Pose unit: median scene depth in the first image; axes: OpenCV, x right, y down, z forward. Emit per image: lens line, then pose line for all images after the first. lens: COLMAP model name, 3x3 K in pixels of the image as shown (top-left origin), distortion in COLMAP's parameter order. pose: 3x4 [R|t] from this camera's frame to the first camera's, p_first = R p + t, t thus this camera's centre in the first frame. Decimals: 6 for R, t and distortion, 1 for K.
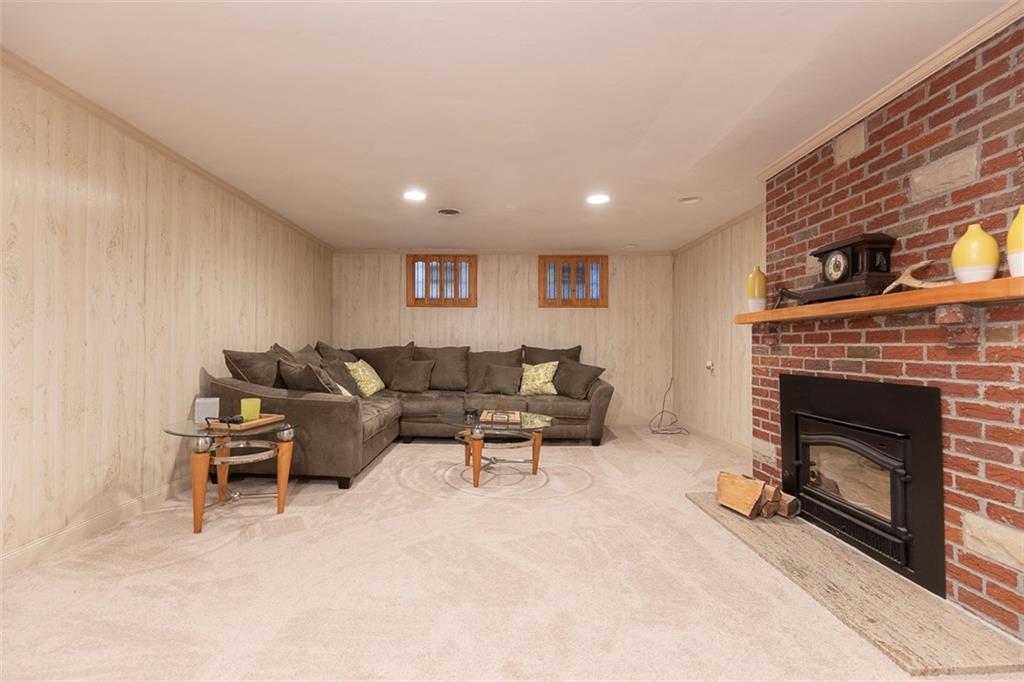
lens RADIAL K [[475.5, 0, 512.0], [0, 475.5, 341.0], [0, 0, 1]] dist [0.000534, 0.000180]
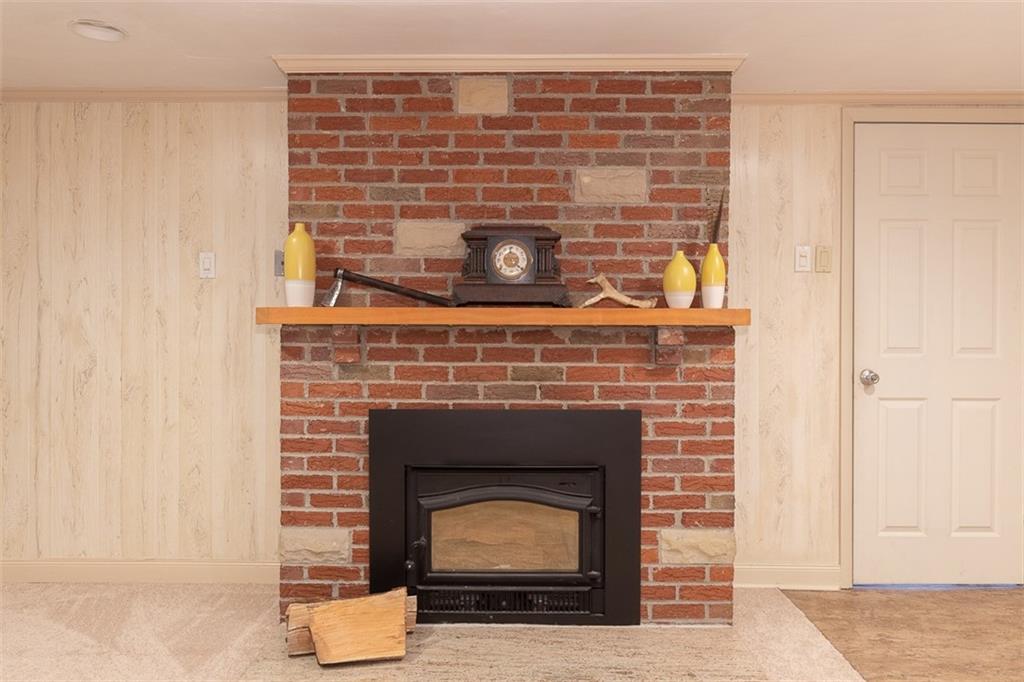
lens RADIAL K [[746.5, 0, 512.3], [0, 746.5, 333.5], [0, 0, 1]] dist [-0.001486, 0.000138]
pose [[0.016670, -0.004269, 0.999852, -0.572150], [-0.018712, 0.999814, 0.004580, -0.054330], [-0.999686, -0.018785, 0.016587, 1.137359]]
